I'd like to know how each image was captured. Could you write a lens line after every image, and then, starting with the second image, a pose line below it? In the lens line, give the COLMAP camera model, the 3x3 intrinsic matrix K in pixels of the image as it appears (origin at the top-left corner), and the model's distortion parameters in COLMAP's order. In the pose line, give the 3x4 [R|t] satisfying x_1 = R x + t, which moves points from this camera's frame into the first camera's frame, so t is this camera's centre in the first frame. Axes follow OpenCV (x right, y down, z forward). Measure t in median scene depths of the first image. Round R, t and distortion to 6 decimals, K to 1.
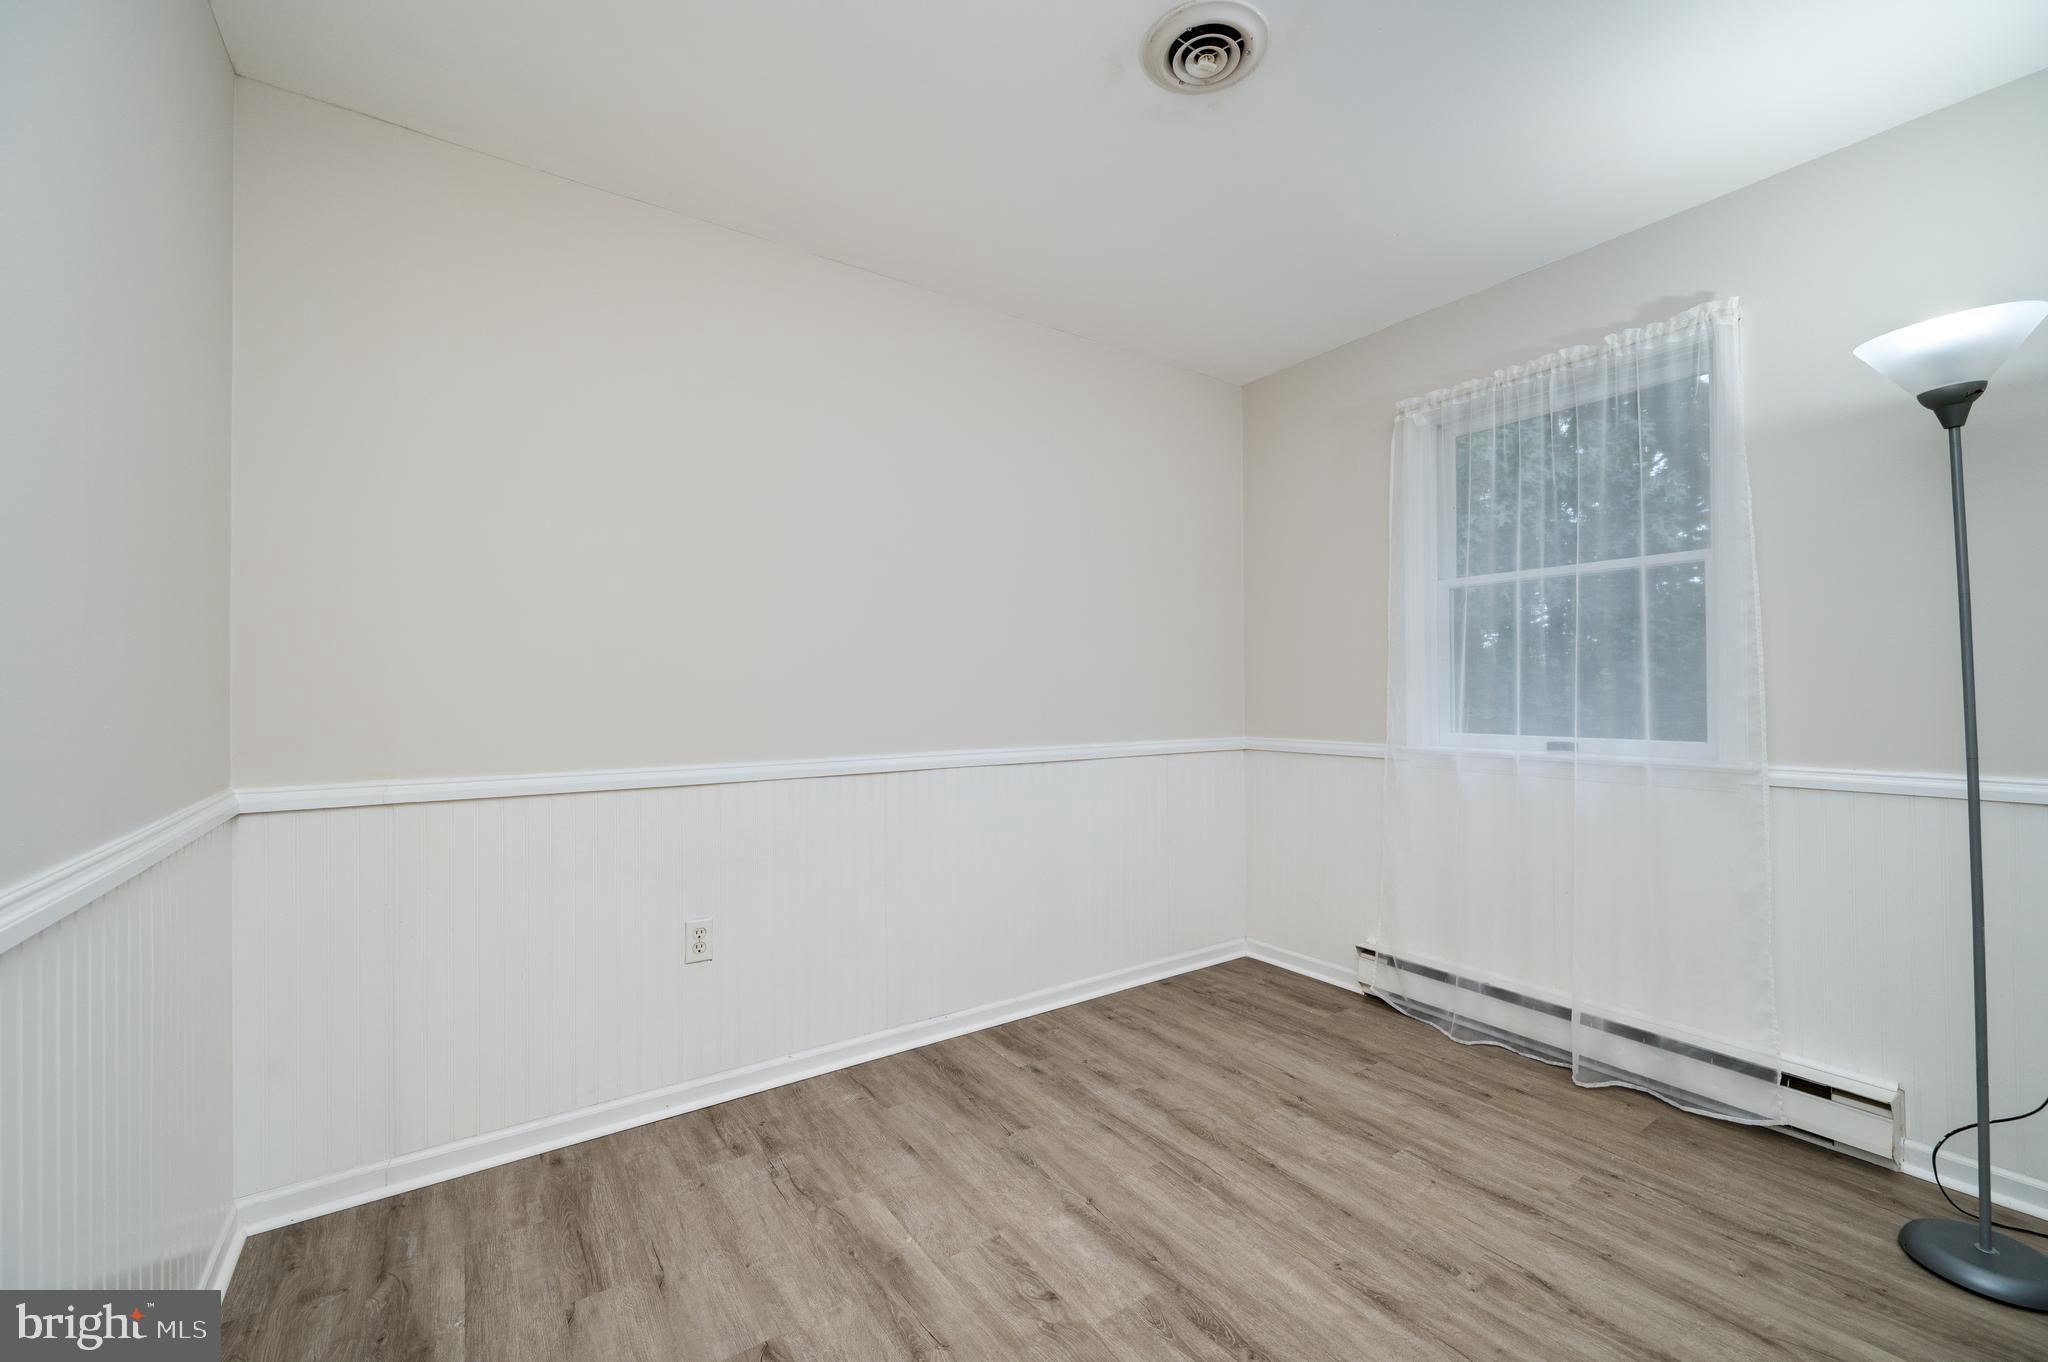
lens RADIAL K [[814.6, 0, 1023.3], [0, 814.6, 687.3], [0, 0, 1]] dist [-0.002430, -0.000393]
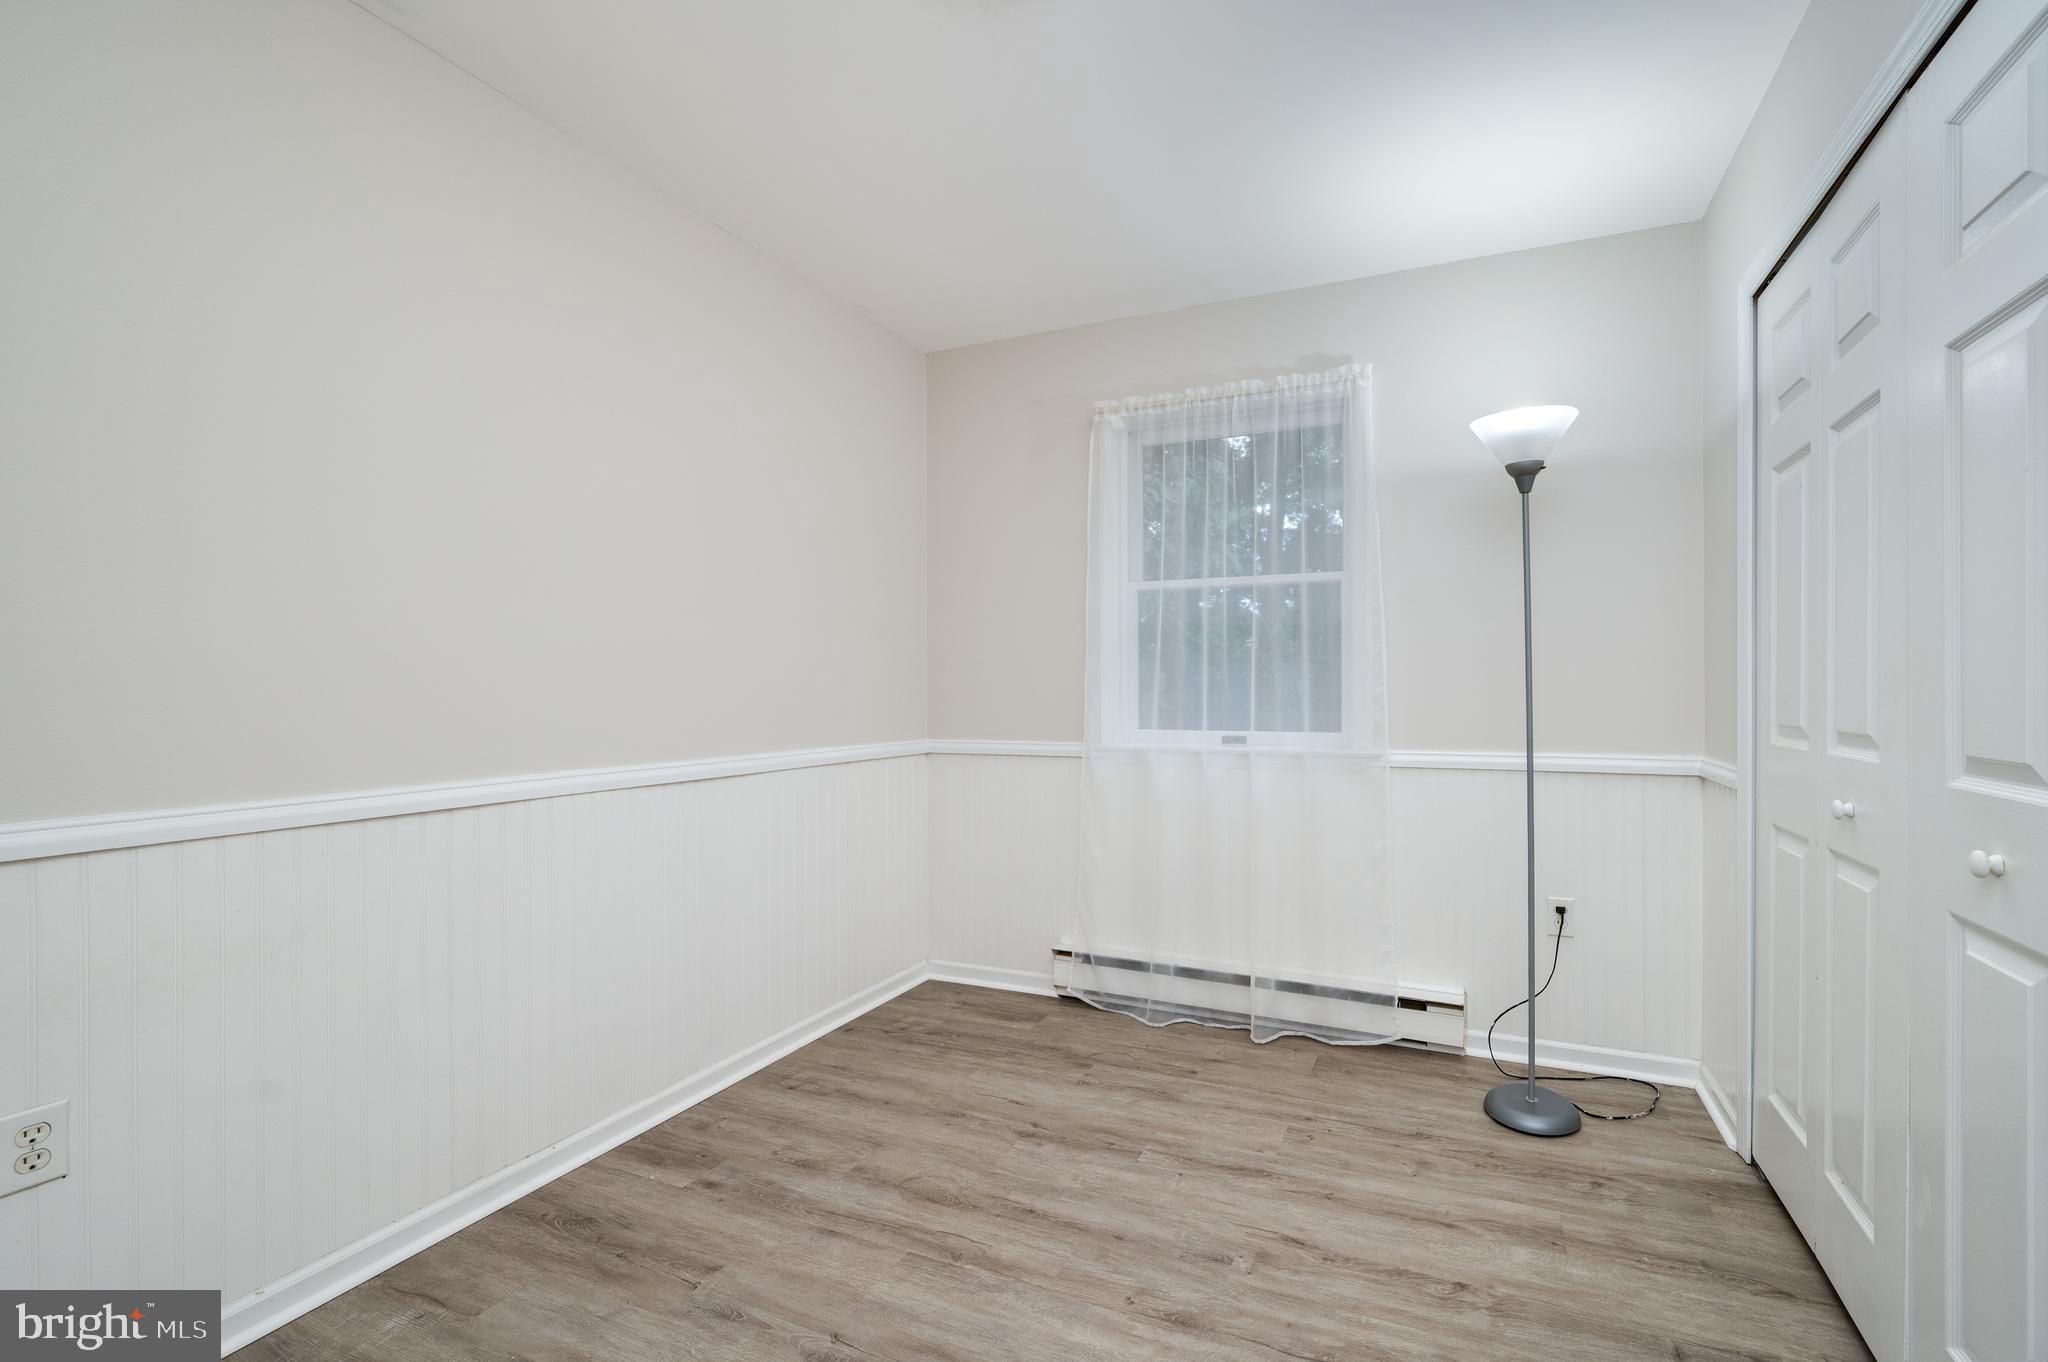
lens RADIAL K [[849.6, 0, 1133.7], [0, 849.6, 691.8], [0, 0, 1]] dist [-0.001278, -0.000490]
pose [[0.828282, 0.000760, 0.560311, -0.114086], [-0.004439, 0.999977, 0.005206, 0.002010], [-0.560294, -0.006799, 0.828266, 0.134896]]
